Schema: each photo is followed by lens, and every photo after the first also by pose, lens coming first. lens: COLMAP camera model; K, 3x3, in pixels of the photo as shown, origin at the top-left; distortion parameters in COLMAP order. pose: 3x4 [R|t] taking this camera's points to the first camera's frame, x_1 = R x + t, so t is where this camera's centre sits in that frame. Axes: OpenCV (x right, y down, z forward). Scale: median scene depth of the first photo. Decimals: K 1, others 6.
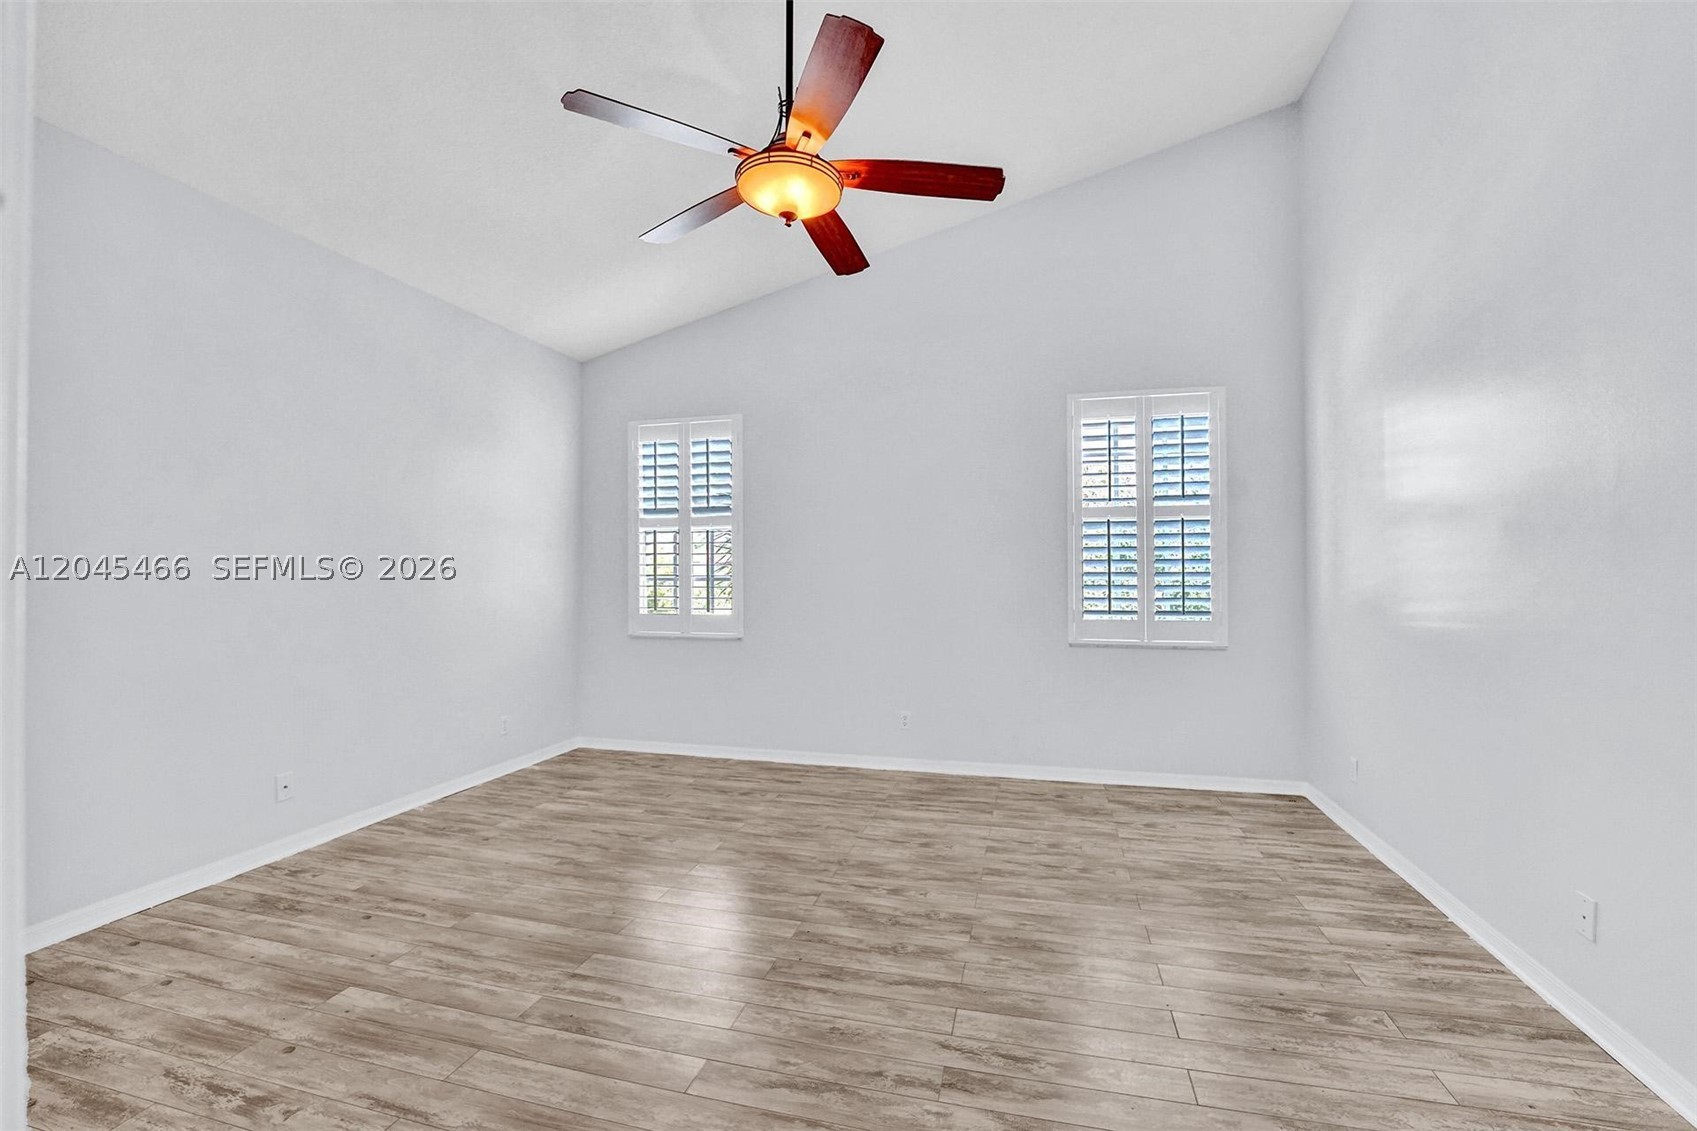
lens RADIAL K [[697.2, 0, 852.0], [0, 697.2, 572.8], [0, 0, 1]] dist [-0.022102, 0.000862]
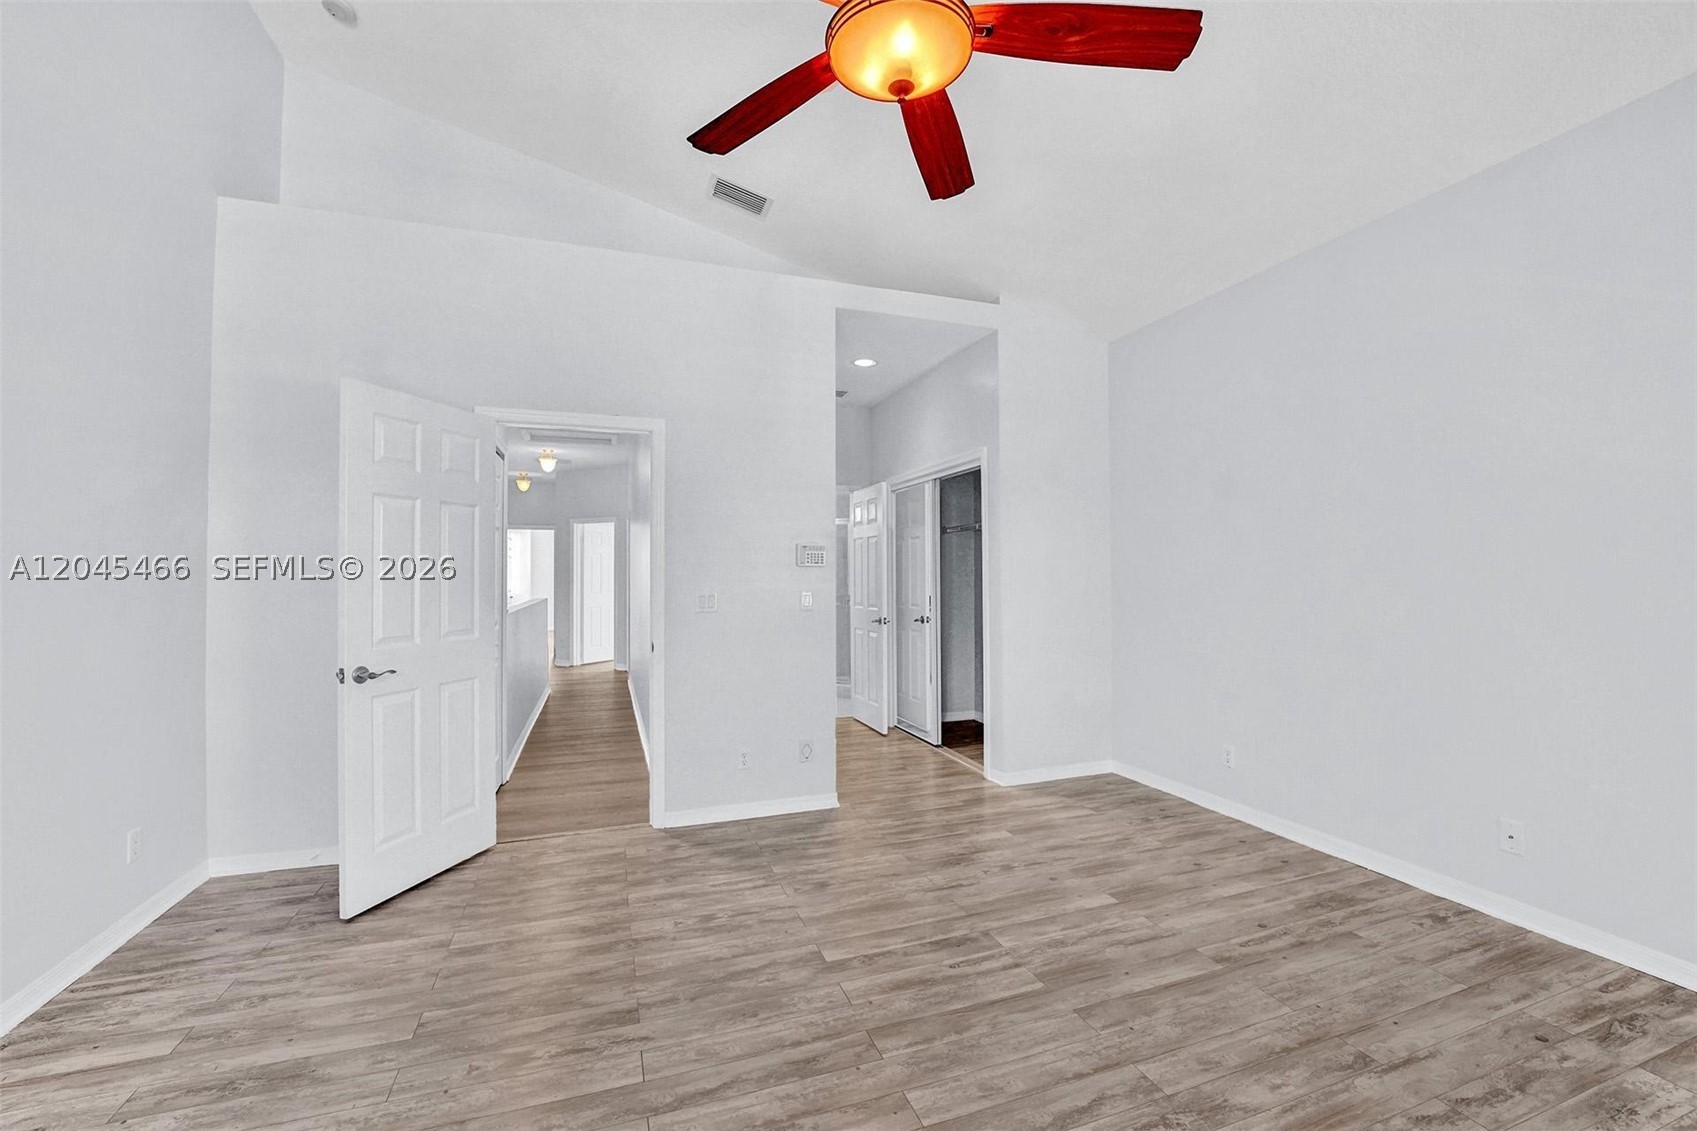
lens RADIAL K [[697.2, 0, 852.0], [0, 697.2, 572.8], [0, 0, 1]] dist [-0.022102, 0.000862]
pose [[-0.820796, 0.002504, -0.571216, 0.403578], [0.004808, 0.999985, -0.002525, -0.006375], [0.571201, -0.004819, -0.820796, 1.748873]]
